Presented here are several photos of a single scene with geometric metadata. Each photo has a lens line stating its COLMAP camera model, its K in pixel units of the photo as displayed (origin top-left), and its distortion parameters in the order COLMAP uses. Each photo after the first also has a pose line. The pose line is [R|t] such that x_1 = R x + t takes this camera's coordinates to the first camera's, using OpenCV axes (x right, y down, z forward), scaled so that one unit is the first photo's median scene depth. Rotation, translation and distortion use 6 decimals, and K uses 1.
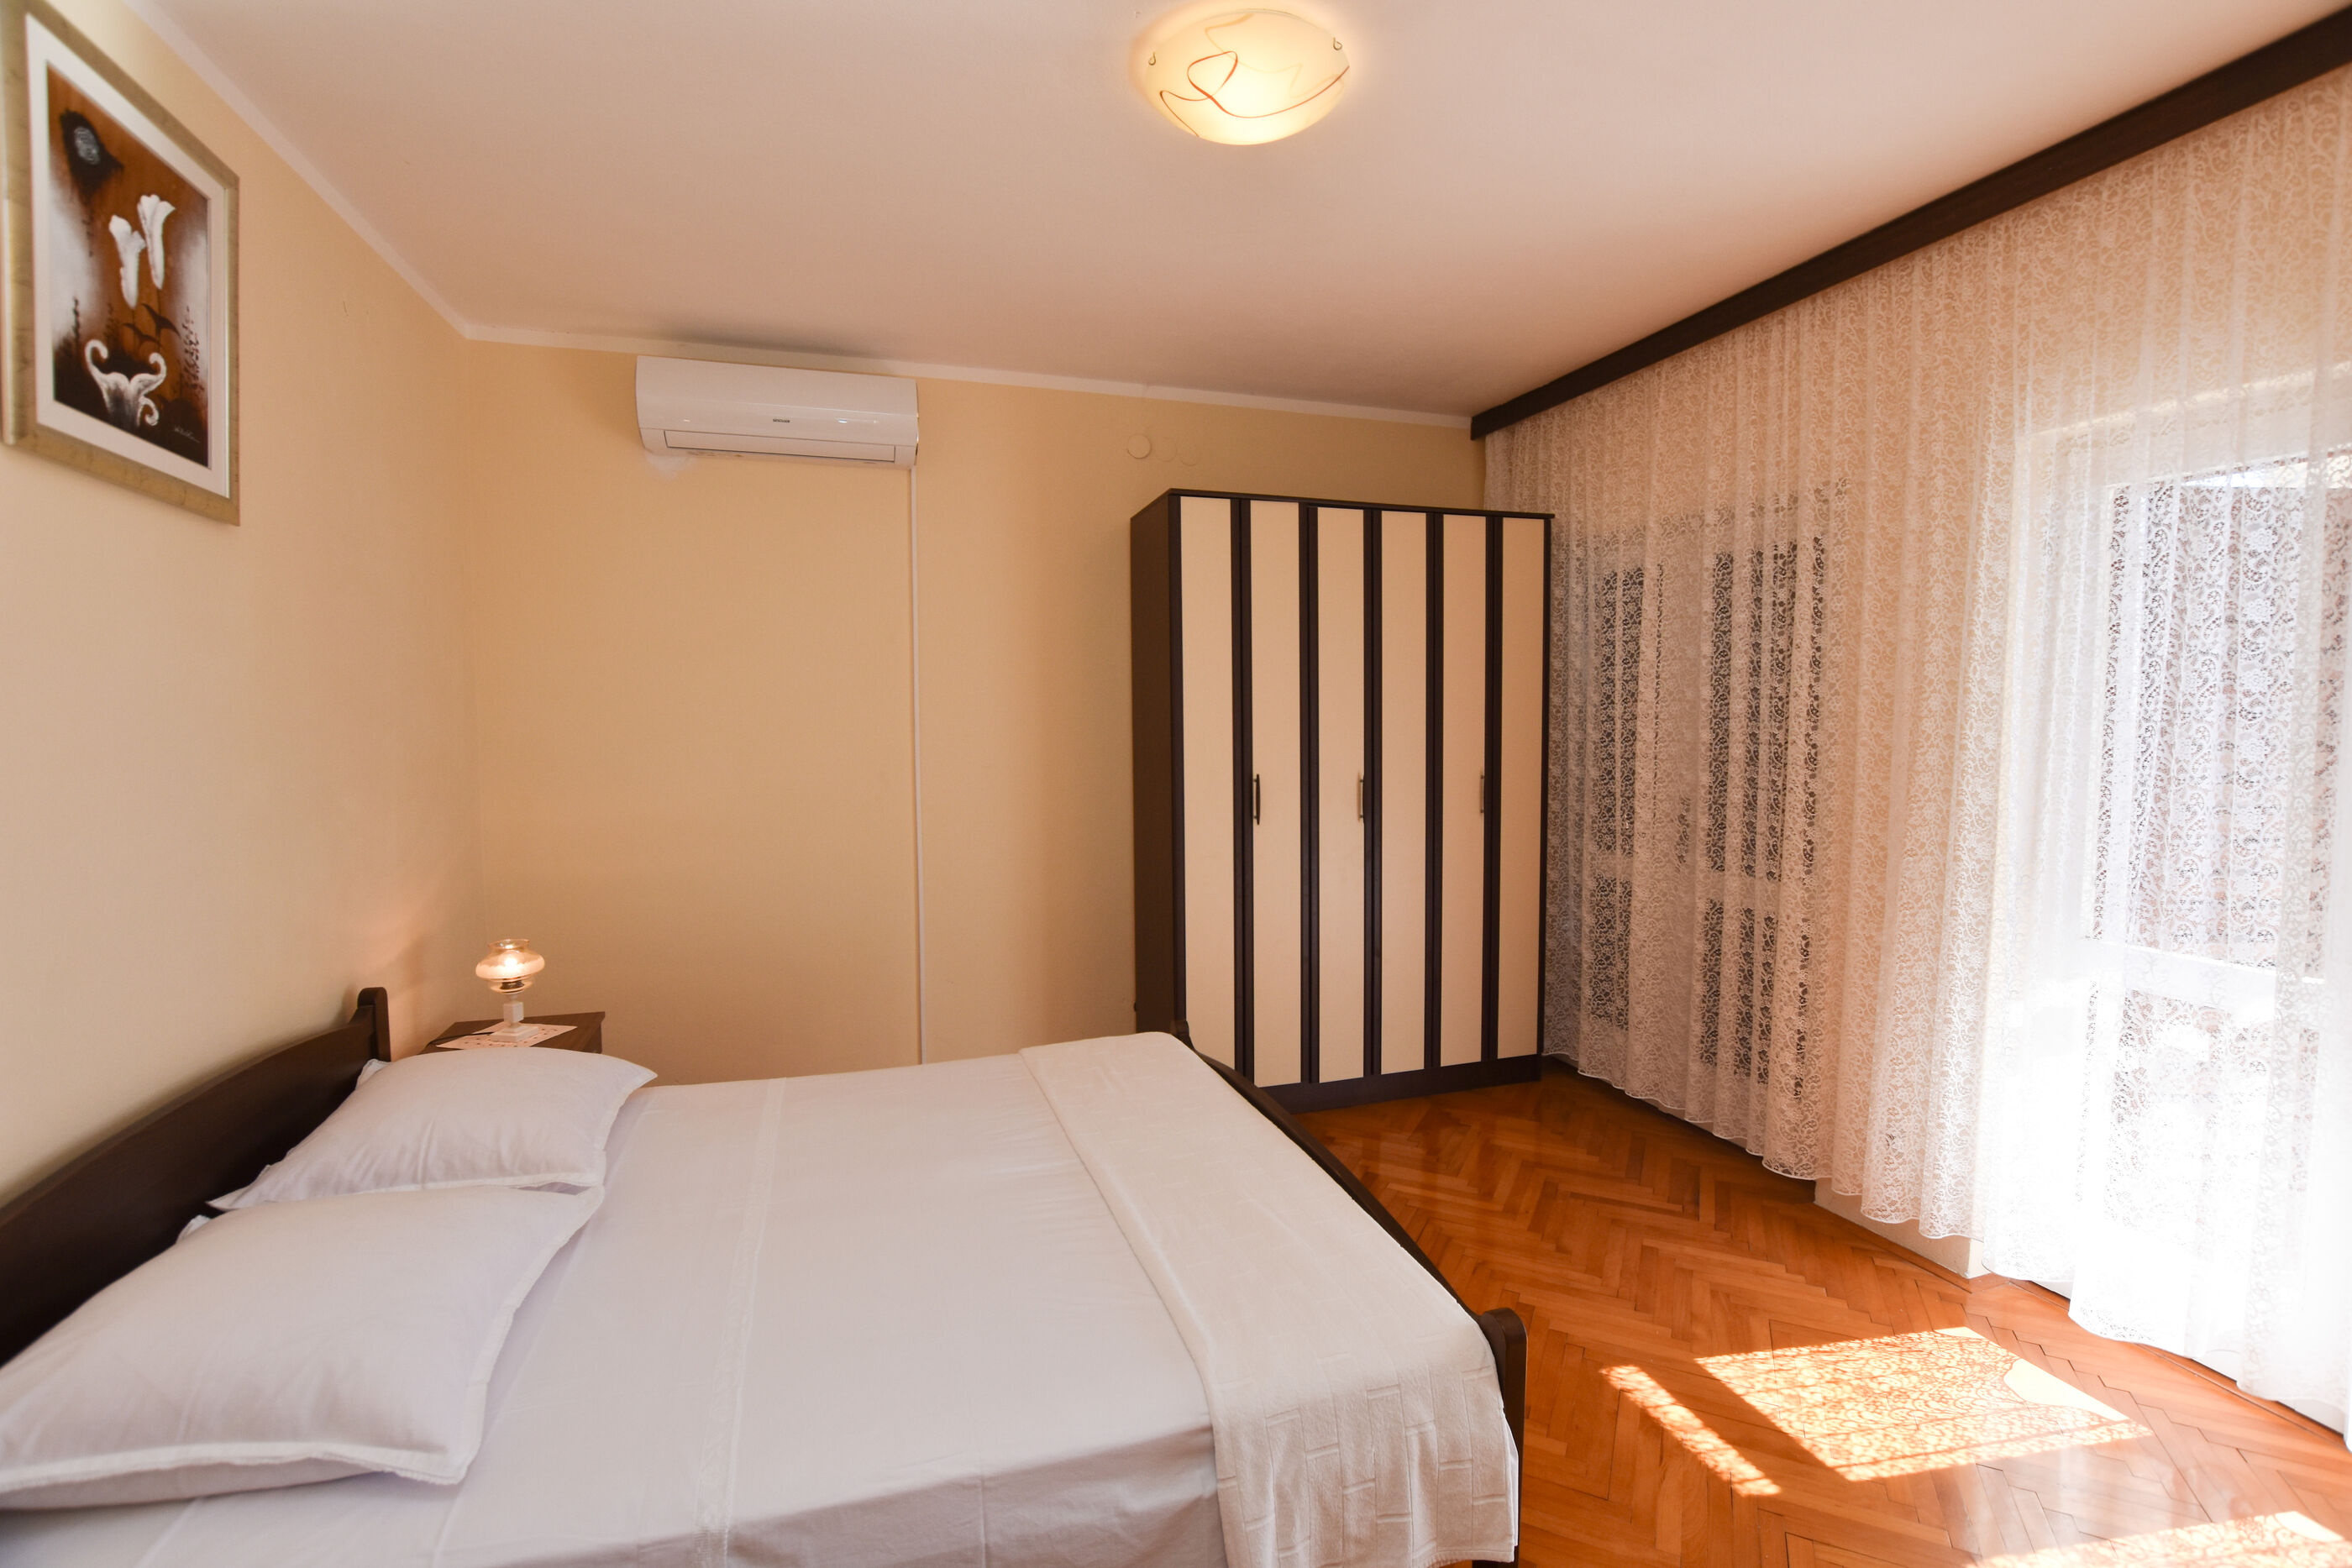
lens RADIAL K [[1025.8, 0, 1184.3], [0, 1025.8, 776.1], [0, 0, 1]] dist [-0.027340, 0.002813]
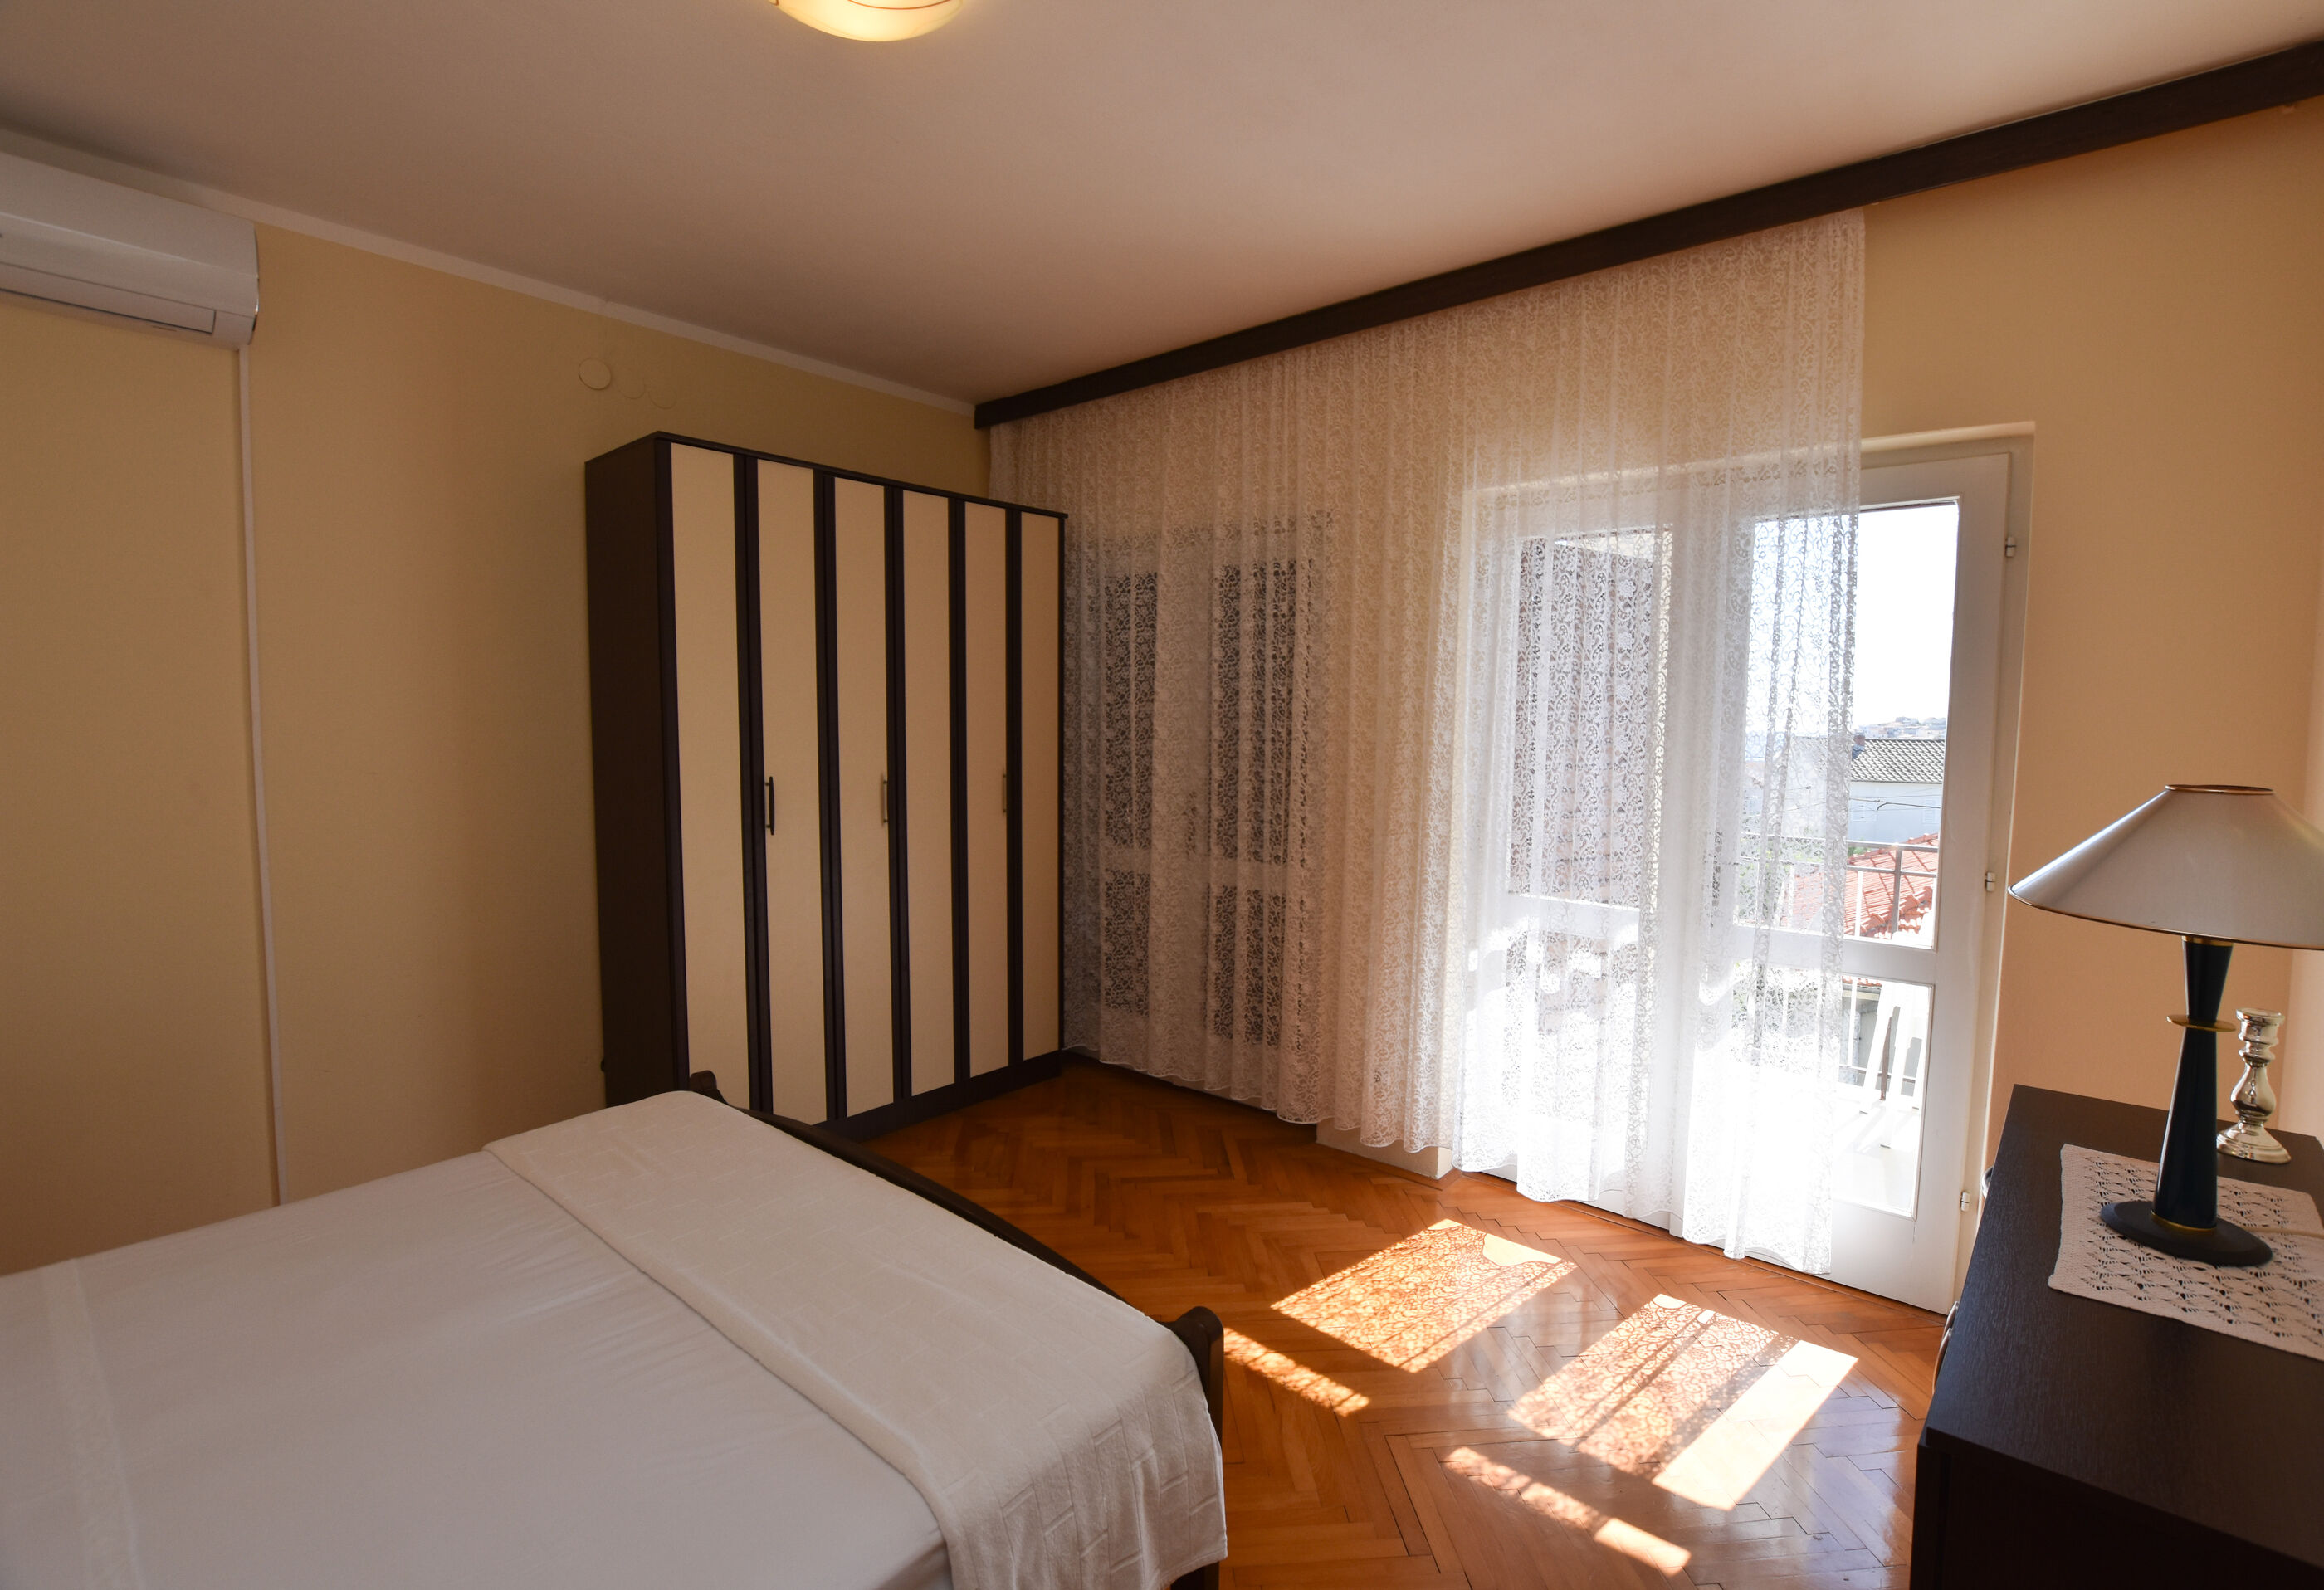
lens RADIAL K [[1041.5, 0, 1170.9], [0, 1041.5, 789.5], [0, 0, 1]] dist [-0.030823, 0.000915]
pose [[0.847300, -0.021995, 0.530659, -0.160298], [0.017060, 0.999754, 0.014199, 0.004285], [-0.530840, -0.002978, 0.847467, 0.116008]]
